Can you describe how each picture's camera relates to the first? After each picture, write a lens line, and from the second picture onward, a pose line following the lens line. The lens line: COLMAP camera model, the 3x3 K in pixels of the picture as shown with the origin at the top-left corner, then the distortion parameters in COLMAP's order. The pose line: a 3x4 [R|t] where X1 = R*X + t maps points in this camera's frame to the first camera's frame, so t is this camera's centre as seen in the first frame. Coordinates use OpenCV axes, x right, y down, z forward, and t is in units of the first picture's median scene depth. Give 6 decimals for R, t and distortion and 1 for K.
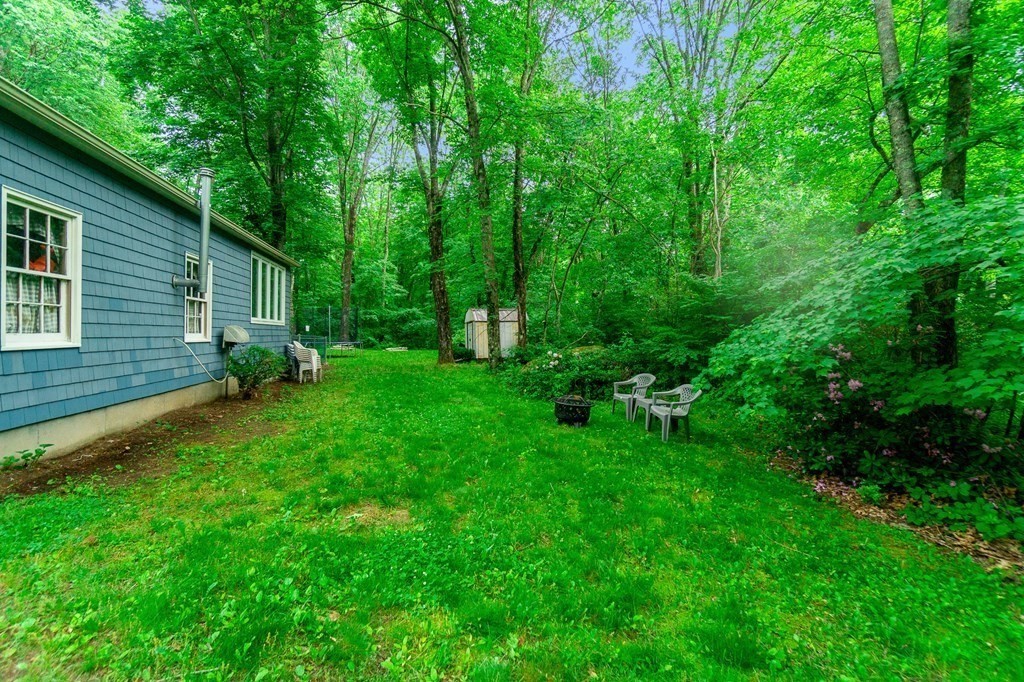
lens RADIAL K [[436.2, 0, 510.6], [0, 436.2, 335.7], [0, 0, 1]] dist [-0.004114, -0.000564]
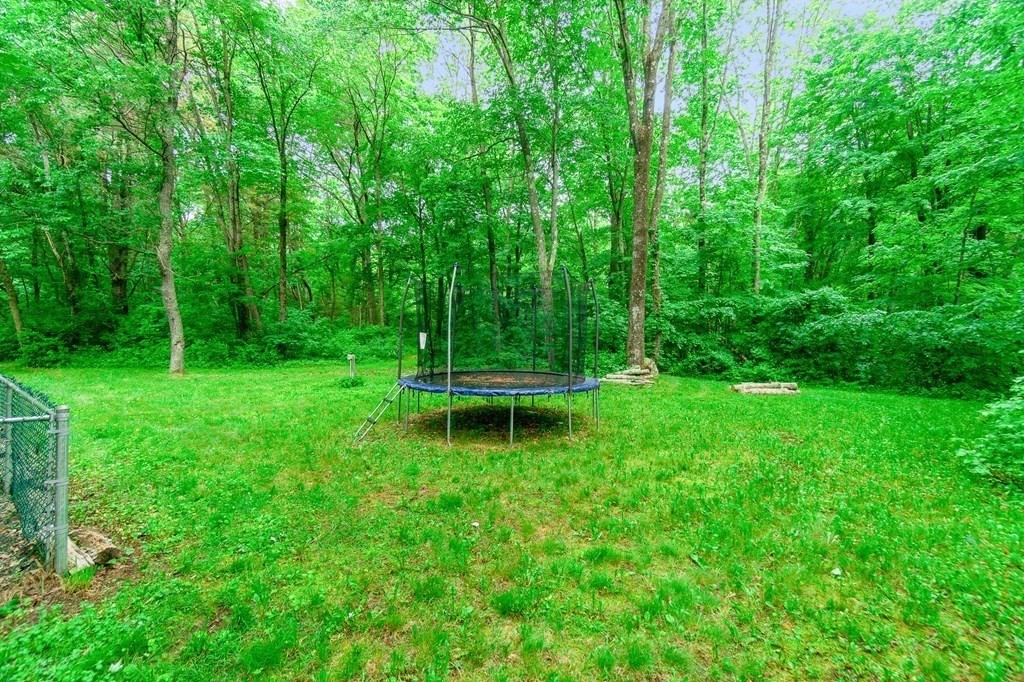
lens RADIAL K [[436.2, 0, 513.0], [0, 436.2, 337.8], [0, 0, 1]] dist [-0.004114, -0.000564]
pose [[0.655242, 0.005311, -0.755400, -0.096585], [-0.004941, 0.999984, 0.002744, -0.012364], [0.755403, 0.001935, 0.655258, 0.480714]]
